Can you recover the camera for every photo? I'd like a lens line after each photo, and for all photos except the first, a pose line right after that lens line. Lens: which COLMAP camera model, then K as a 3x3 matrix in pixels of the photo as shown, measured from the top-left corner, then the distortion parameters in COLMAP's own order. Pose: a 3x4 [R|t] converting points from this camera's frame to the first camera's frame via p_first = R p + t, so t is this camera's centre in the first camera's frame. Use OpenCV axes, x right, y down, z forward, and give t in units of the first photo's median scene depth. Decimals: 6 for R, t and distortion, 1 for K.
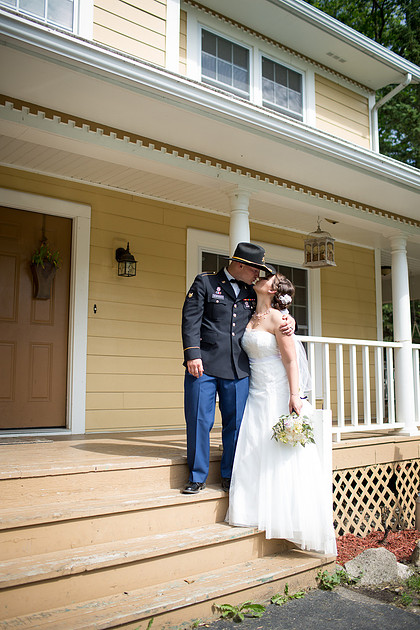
lens RADIAL K [[635.8, 0, 210.0], [0, 635.8, 315.0], [0, 0, 1]] dist [-0.109620, 0.194345]
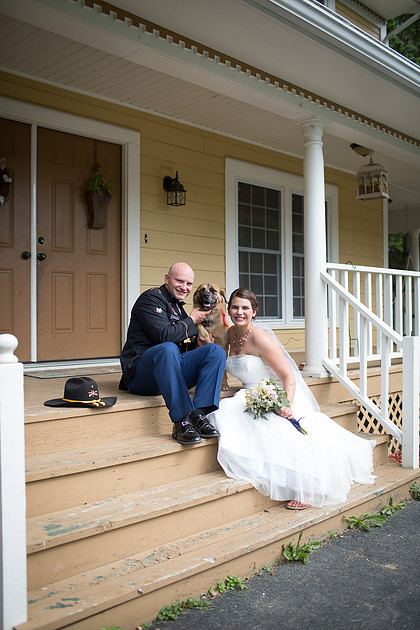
lens RADIAL K [[635.8, 0, 210.0], [0, 635.8, 315.0], [0, 0, 1]] dist [-0.109620, 0.194345]
pose [[0.993237, -0.009404, 0.115721, -0.201870], [-0.003049, 0.994257, 0.106972, 0.002670], [-0.116062, -0.106601, 0.987505, 0.001888]]
